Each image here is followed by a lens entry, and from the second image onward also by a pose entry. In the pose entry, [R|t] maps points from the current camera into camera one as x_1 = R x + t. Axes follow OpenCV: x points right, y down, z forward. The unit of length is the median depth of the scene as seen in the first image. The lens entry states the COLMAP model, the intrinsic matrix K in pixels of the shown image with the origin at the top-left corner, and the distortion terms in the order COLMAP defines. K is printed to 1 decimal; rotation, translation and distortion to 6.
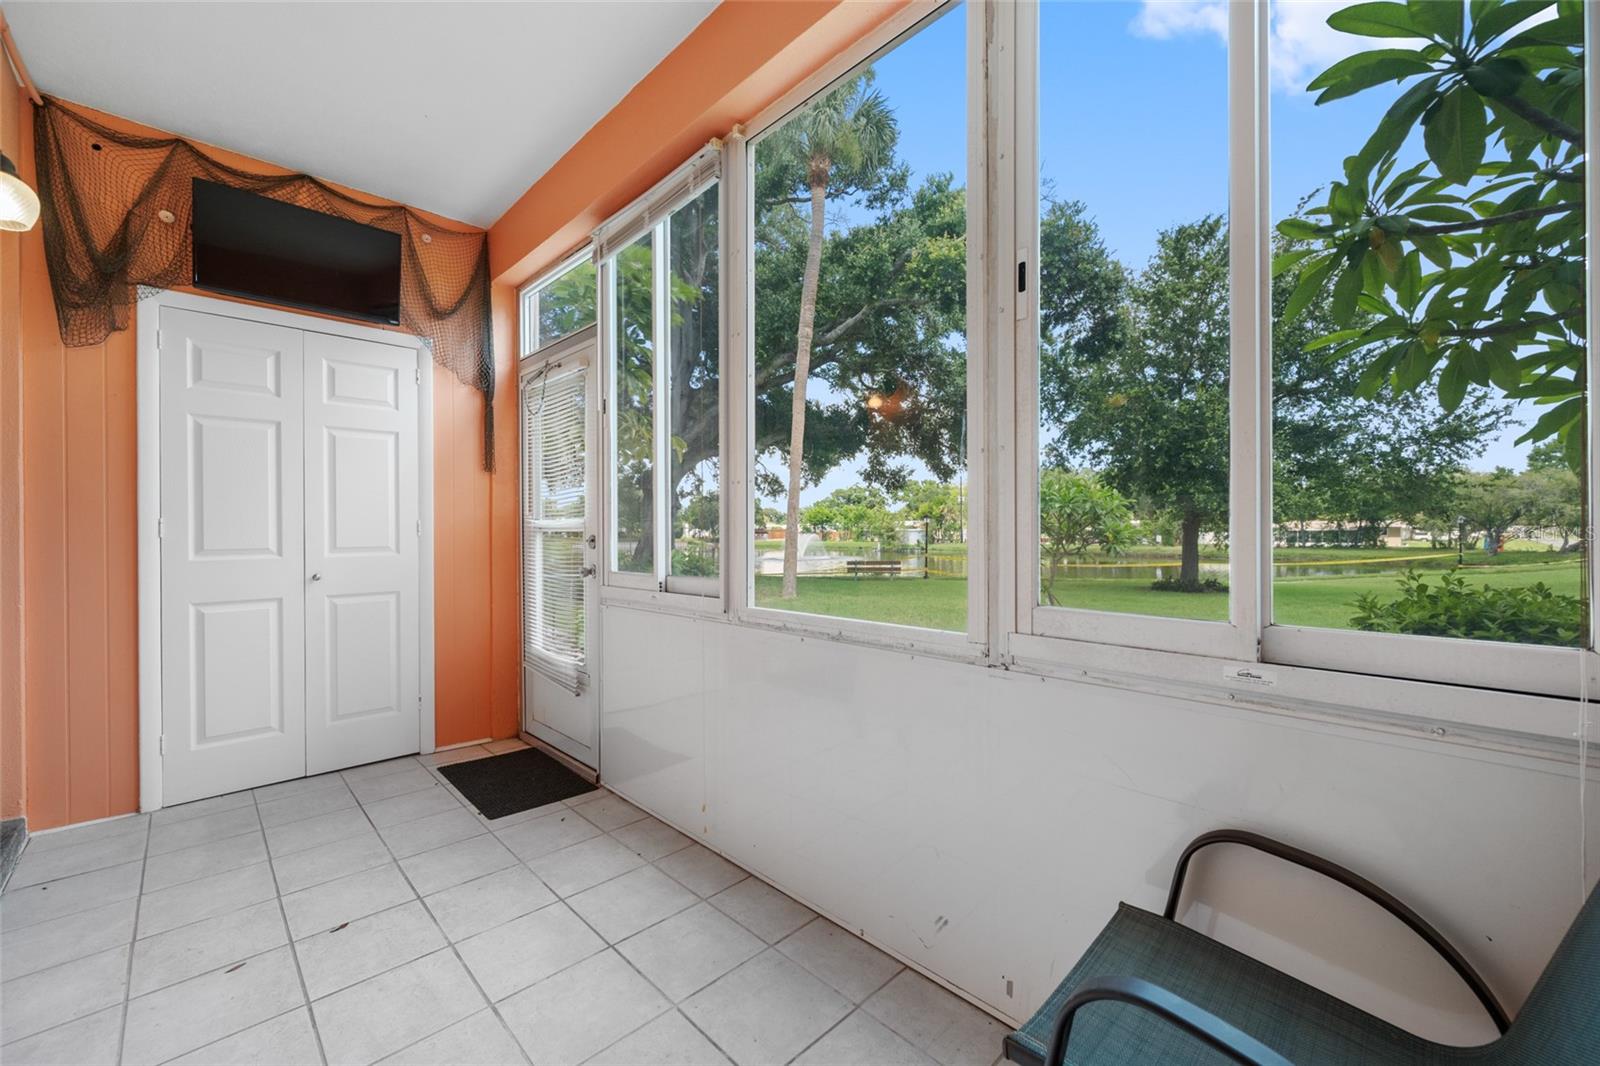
lens RADIAL K [[641.0, 0, 799.8], [0, 641.0, 530.9], [0, 0, 1]] dist [0.001085, 0.000327]
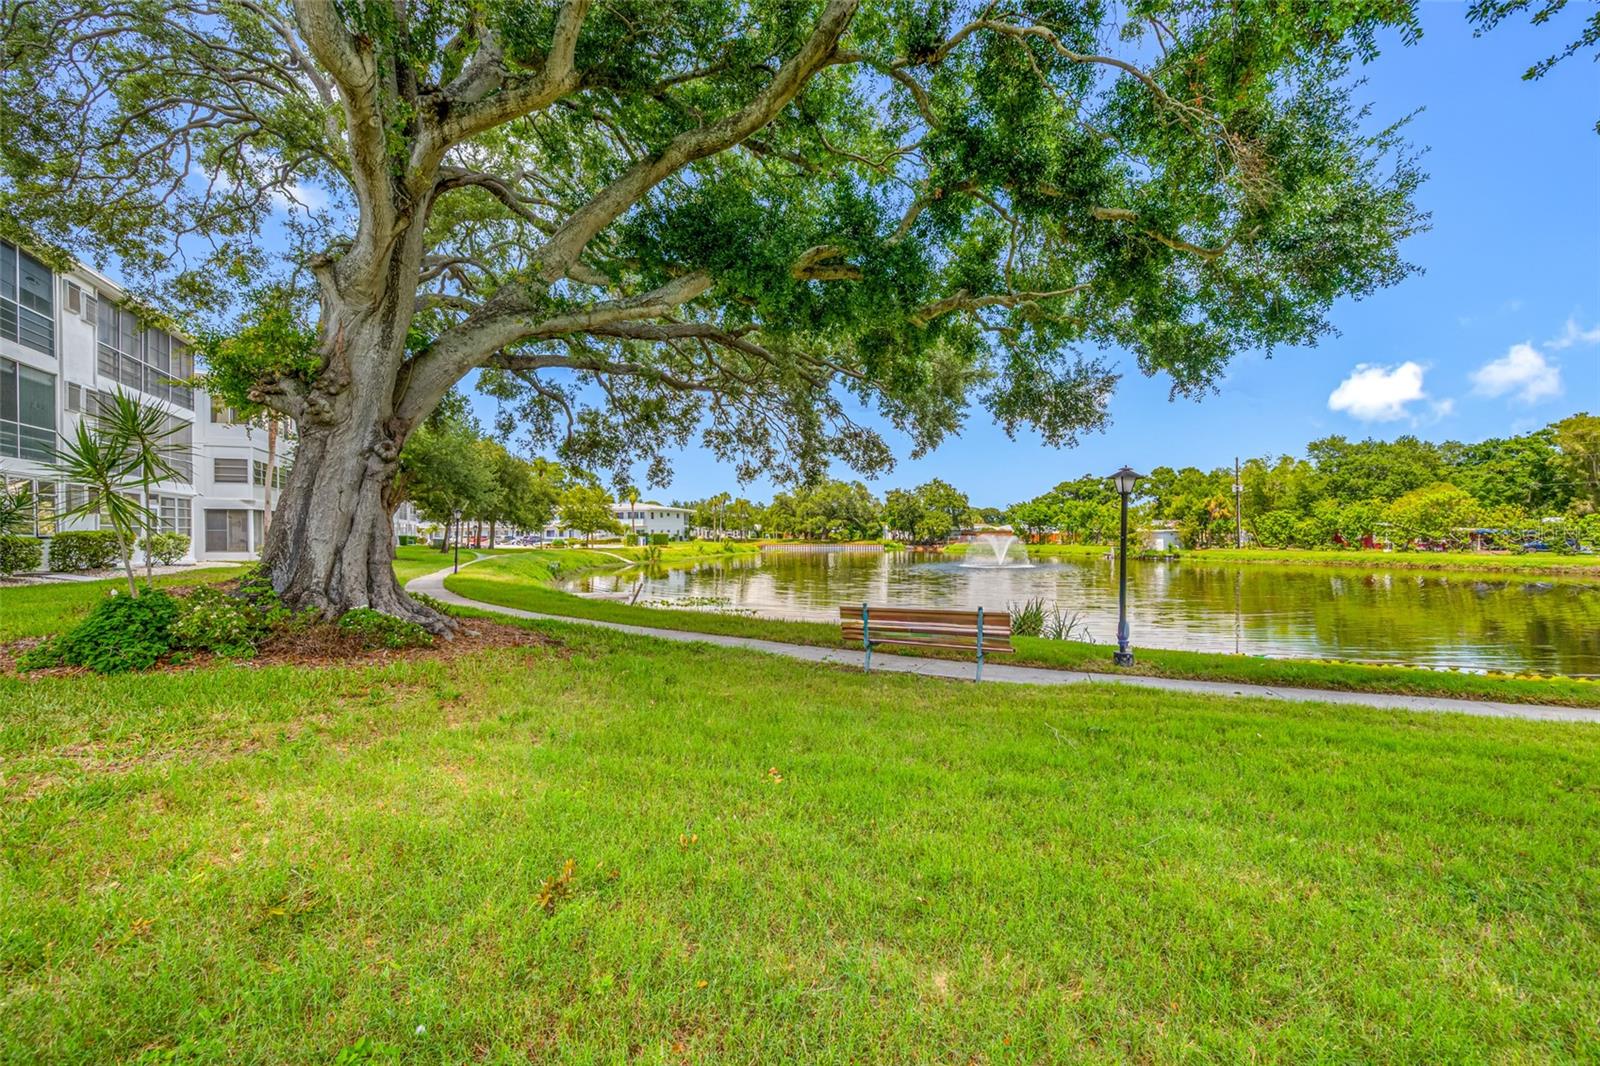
lens RADIAL K [[641.0, 0, 799.8], [0, 641.0, 530.9], [0, 0, 1]] dist [0.001085, 0.000327]
pose [[0.939106, 0.000657, -0.343627, 0.030763], [-0.002013, 0.999992, -0.003590, 0.001771], [0.343622, 0.004063, 0.939099, 0.125678]]
